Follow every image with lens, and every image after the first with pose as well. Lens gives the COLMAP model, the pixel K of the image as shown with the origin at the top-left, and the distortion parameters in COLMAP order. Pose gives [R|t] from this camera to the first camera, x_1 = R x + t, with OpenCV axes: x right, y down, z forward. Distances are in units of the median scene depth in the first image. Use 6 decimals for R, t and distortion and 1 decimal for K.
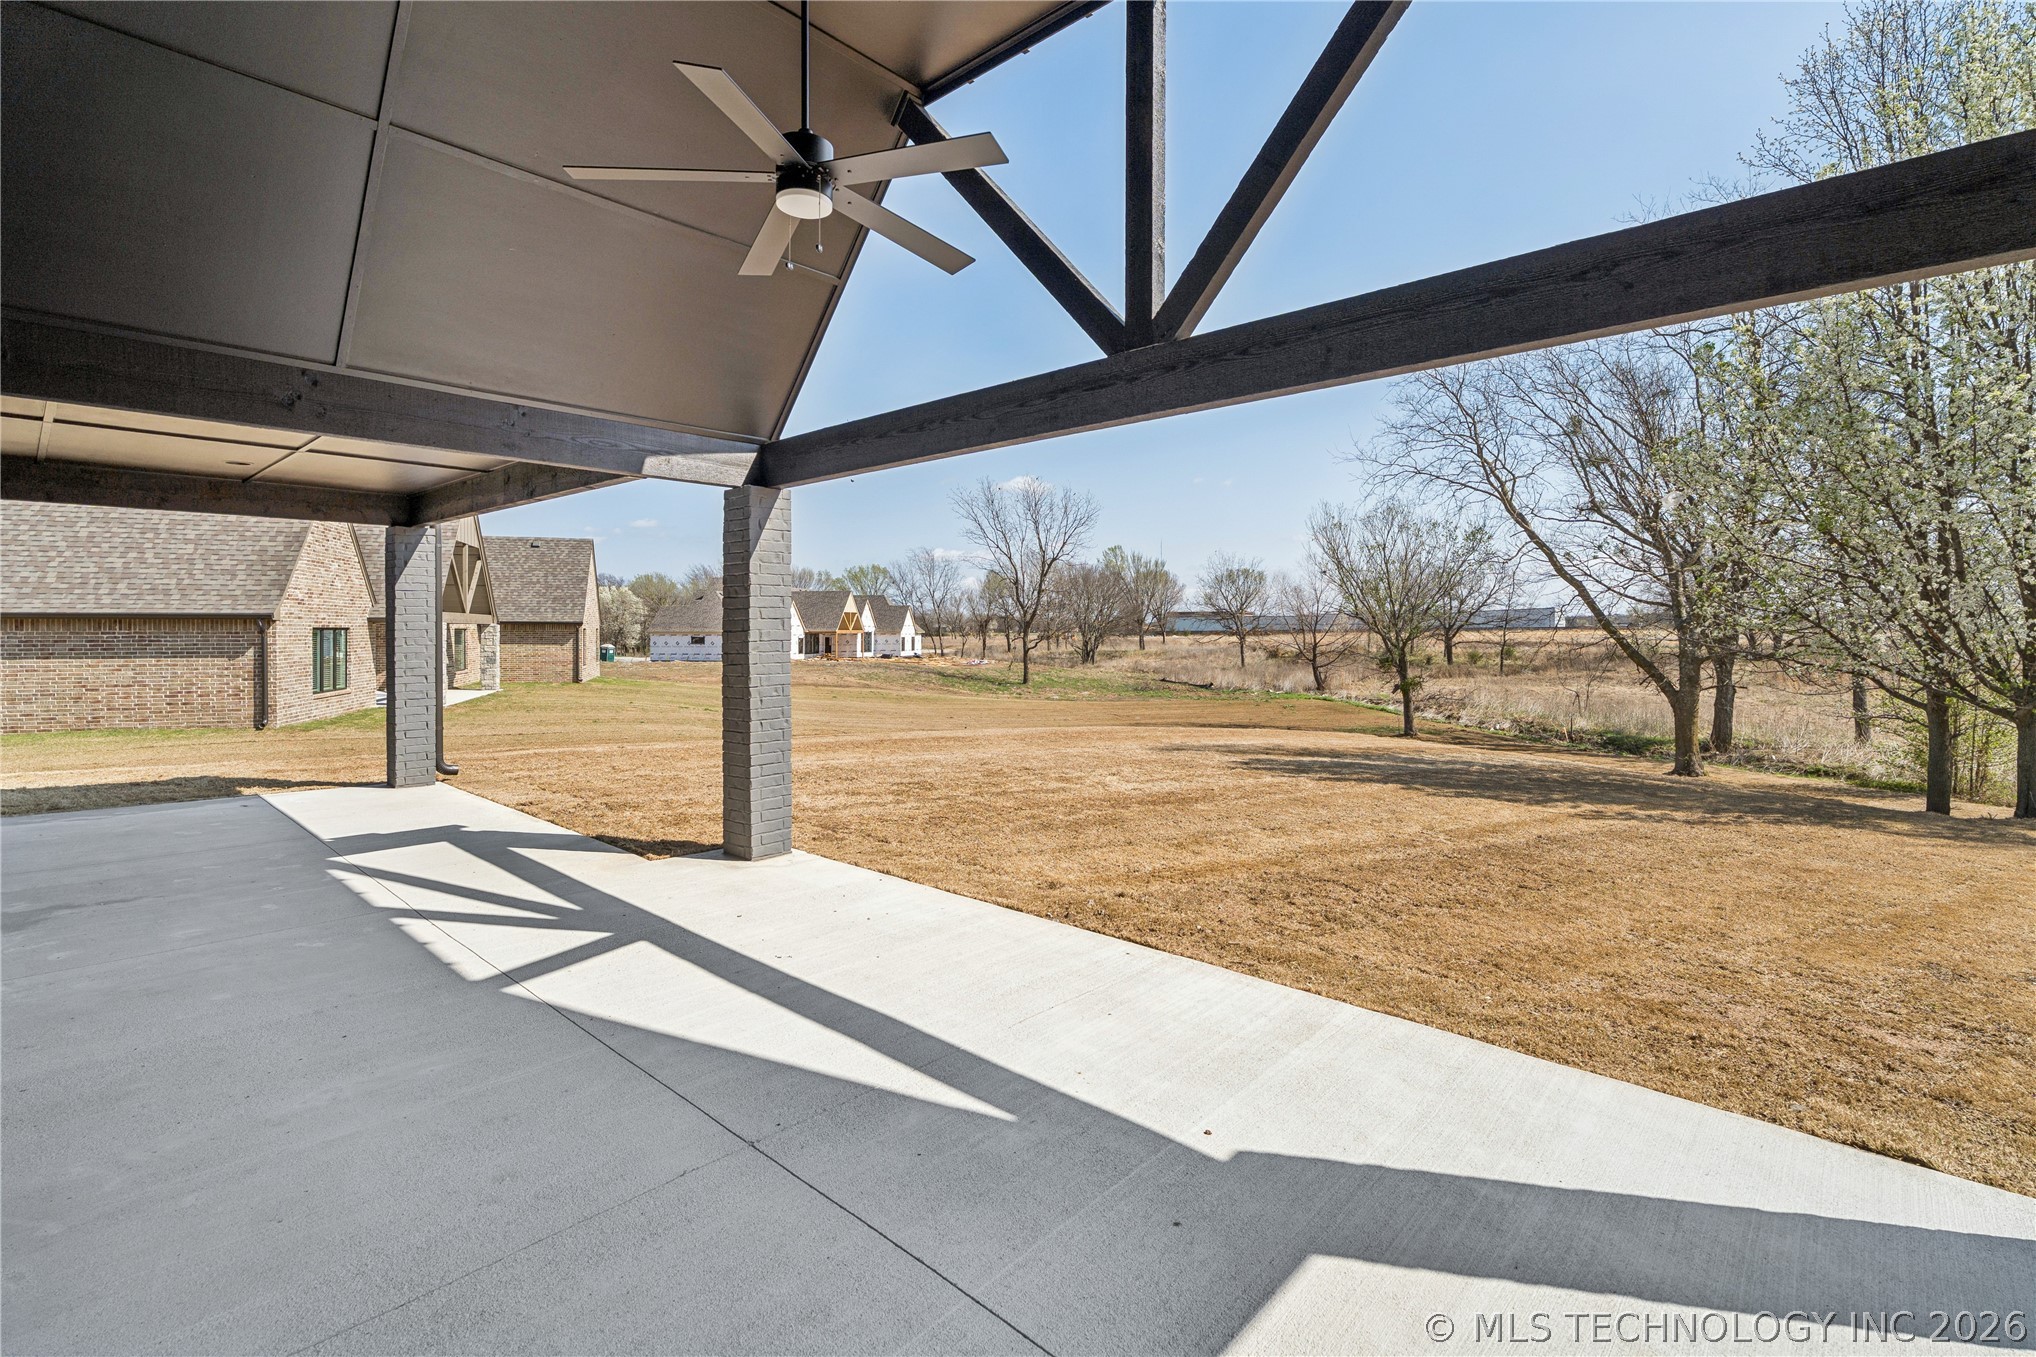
lens RADIAL K [[930.2, 0, 1027.1], [0, 930.2, 635.2], [0, 0, 1]] dist [0.026959, -0.001318]
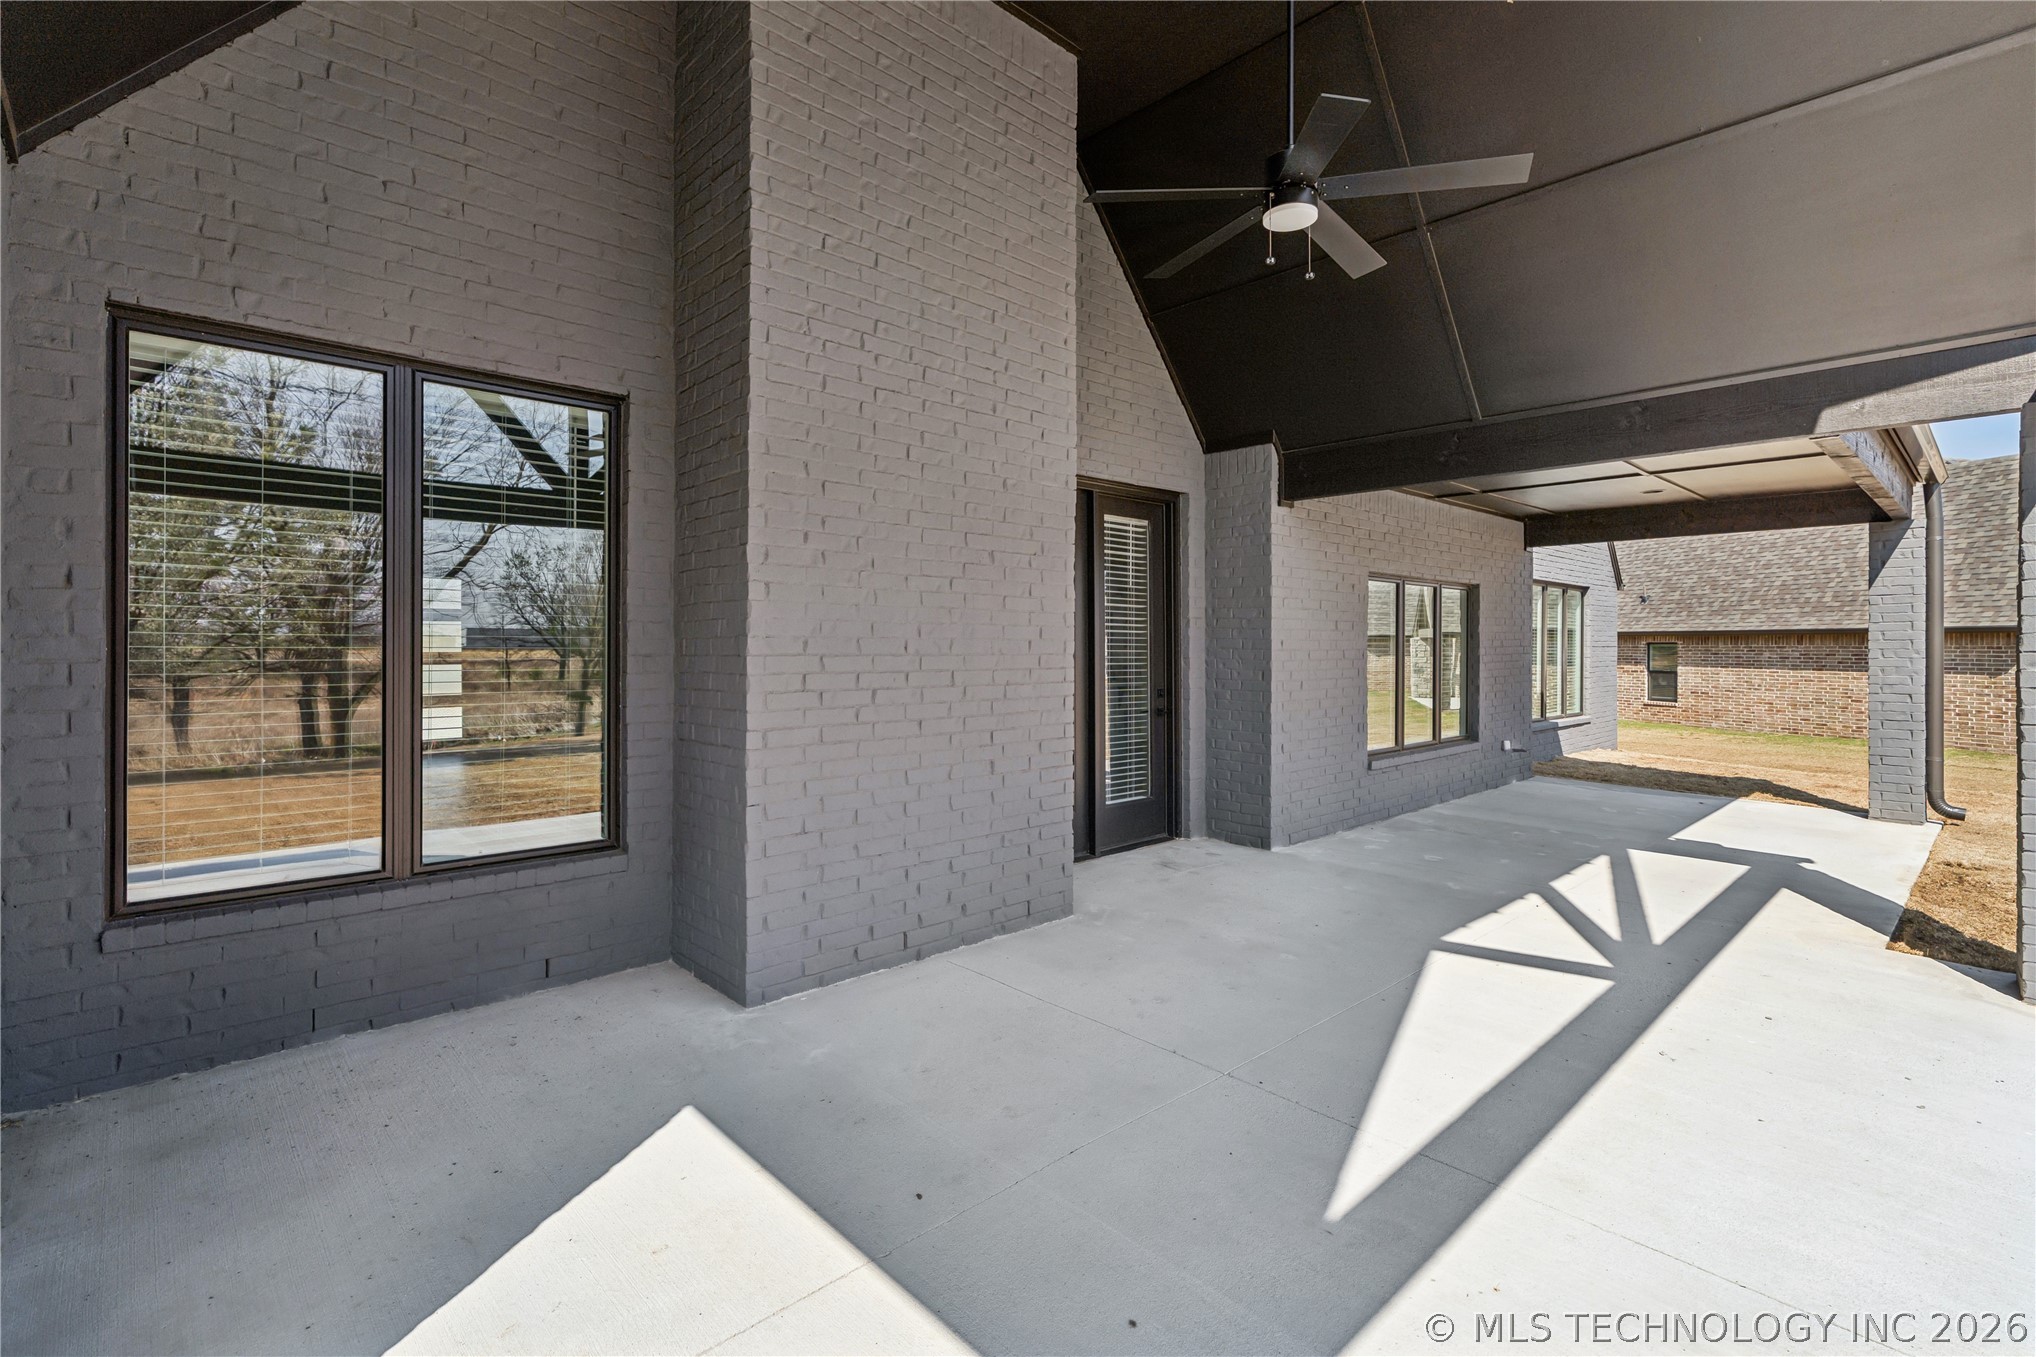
lens RADIAL K [[930.2, 0, 1006.1], [0, 930.2, 644.0], [0, 0, 1]] dist [0.026959, -0.001318]
pose [[-0.072534, -0.001860, -0.997364, 0.145376], [-0.007829, 0.999969, -0.001295, 0.002867], [0.997335, 0.007714, -0.072546, 0.134617]]
